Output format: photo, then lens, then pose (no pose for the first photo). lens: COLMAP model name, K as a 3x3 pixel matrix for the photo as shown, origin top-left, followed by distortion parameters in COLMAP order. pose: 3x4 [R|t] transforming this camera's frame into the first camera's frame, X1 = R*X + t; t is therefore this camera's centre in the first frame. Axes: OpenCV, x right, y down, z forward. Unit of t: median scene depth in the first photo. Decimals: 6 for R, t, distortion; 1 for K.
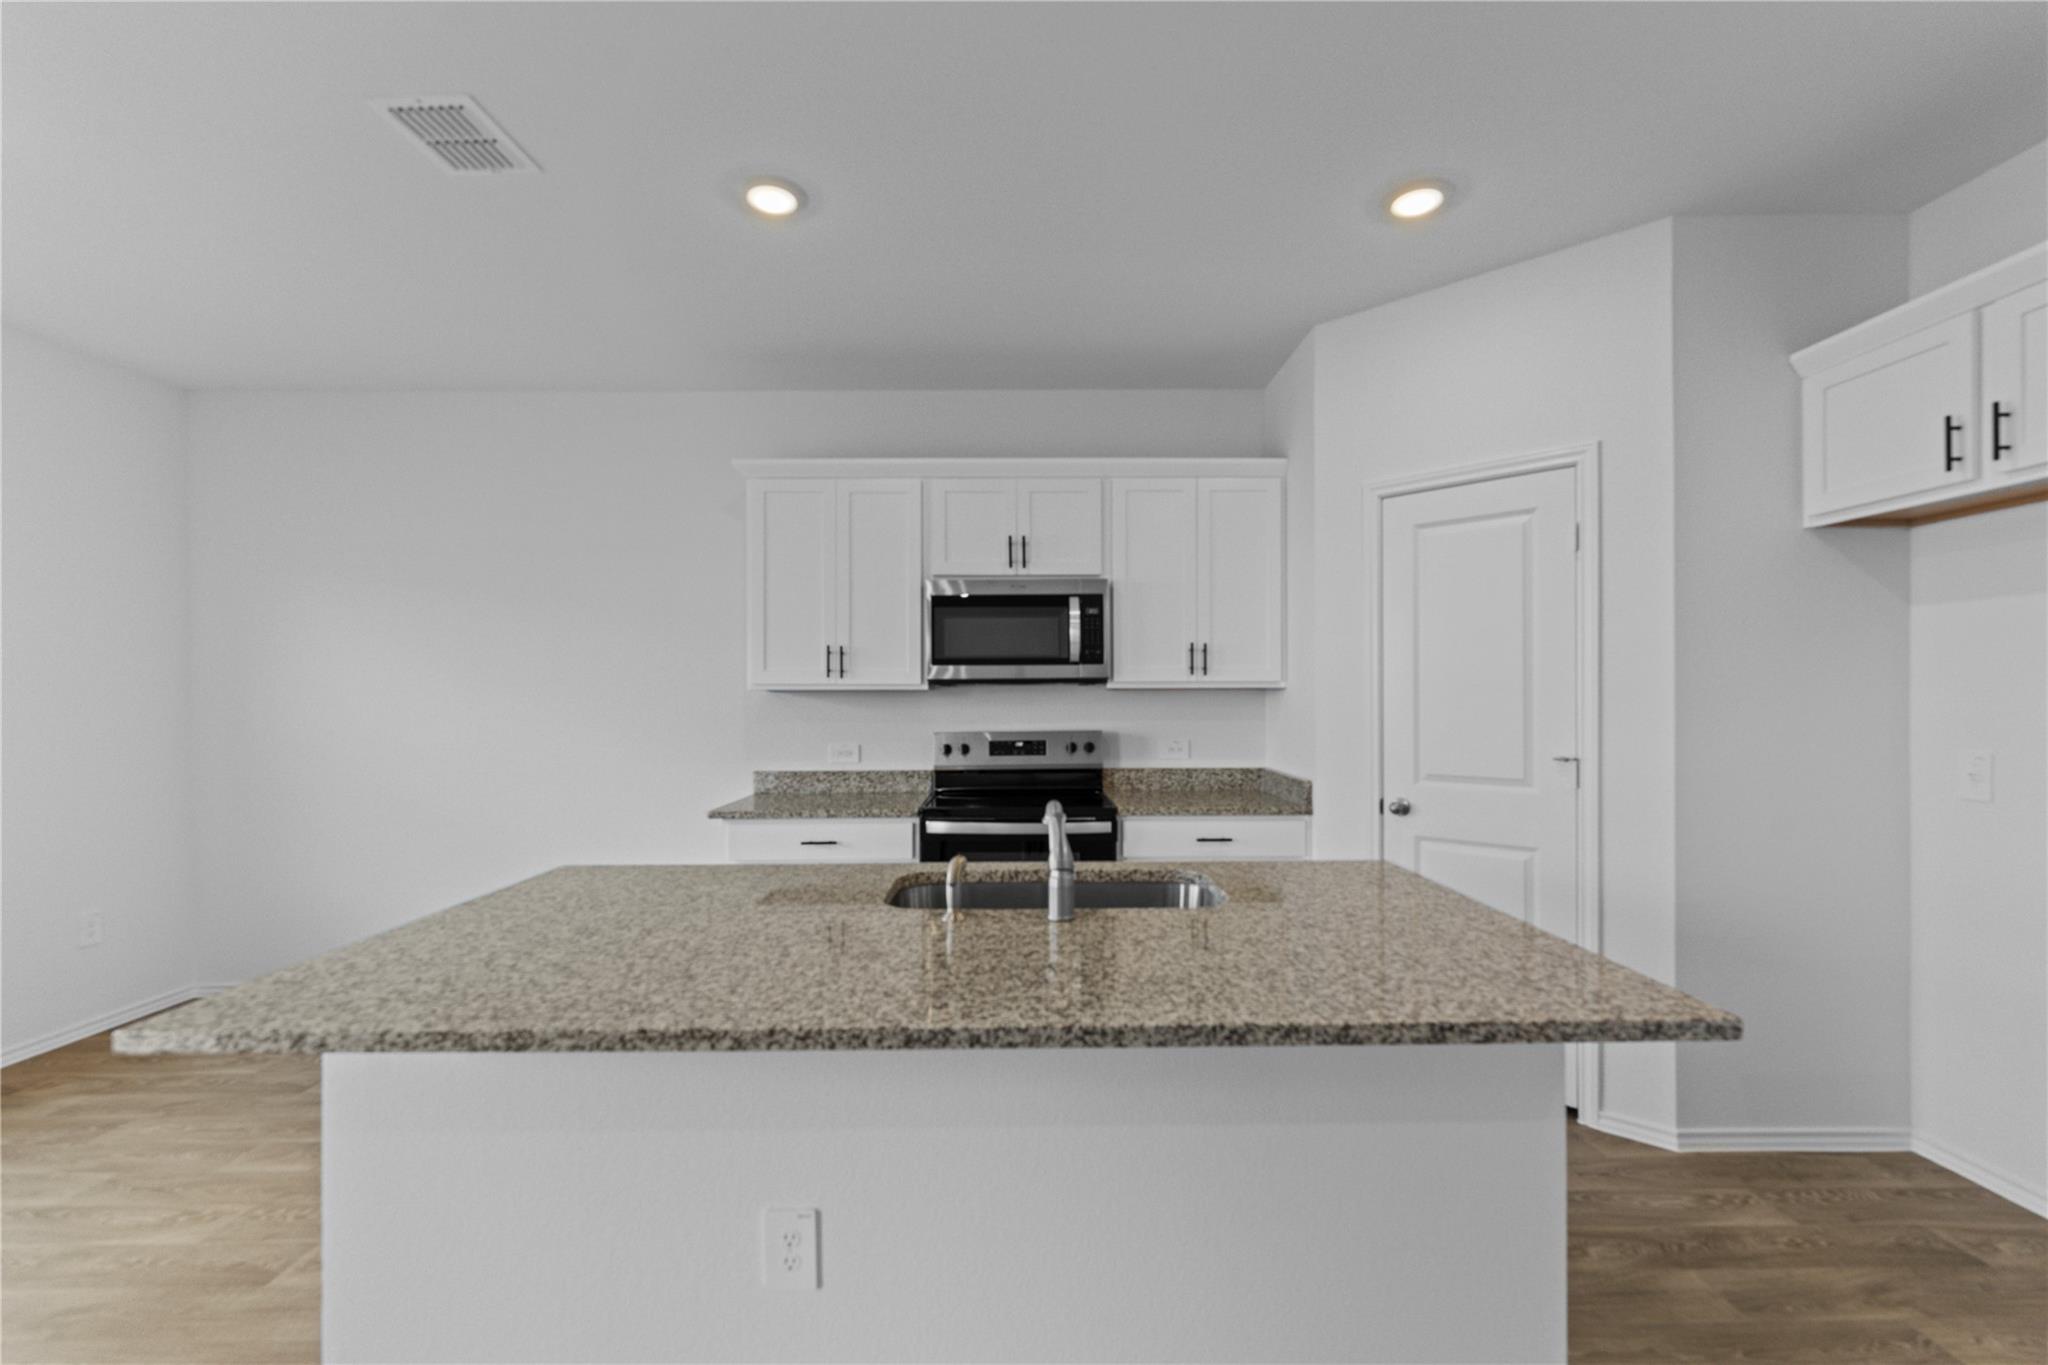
lens RADIAL K [[882.5, 0, 1022.3], [0, 882.5, 713.8], [0, 0, 1]] dist [-0.008572, 0.001549]
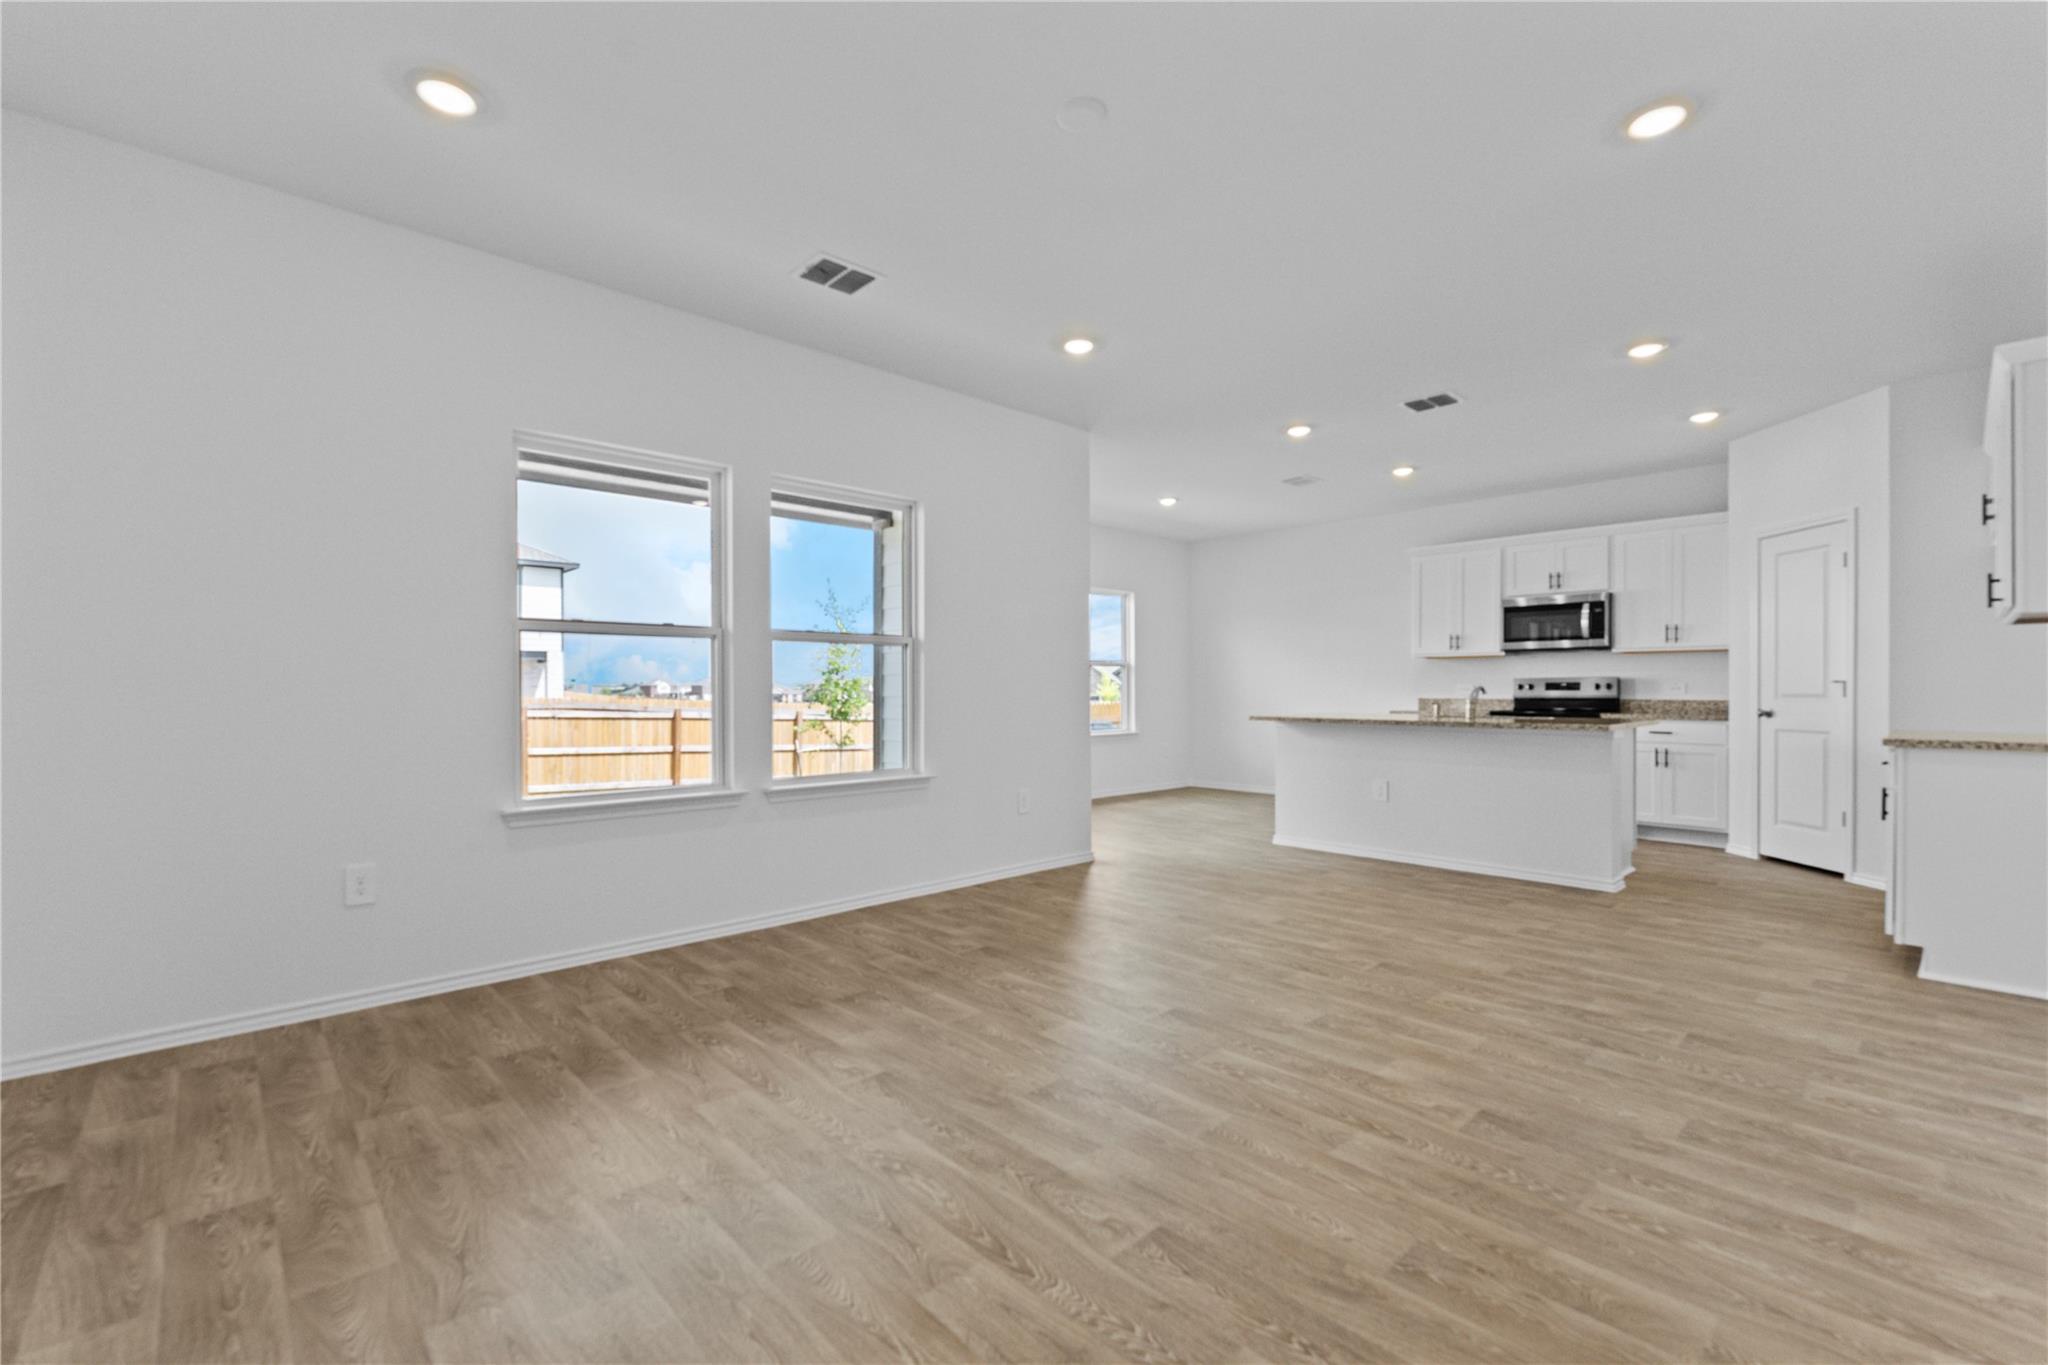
lens RADIAL K [[882.5, 0, 1015.2], [0, 882.5, 703.6], [0, 0, 1]] dist [-0.008572, 0.001549]
pose [[0.668329, 0.015666, -0.743701, 0.628563], [-0.012574, 0.999873, 0.009763, 0.075511], [0.743760, 0.002827, 0.668441, -1.120645]]
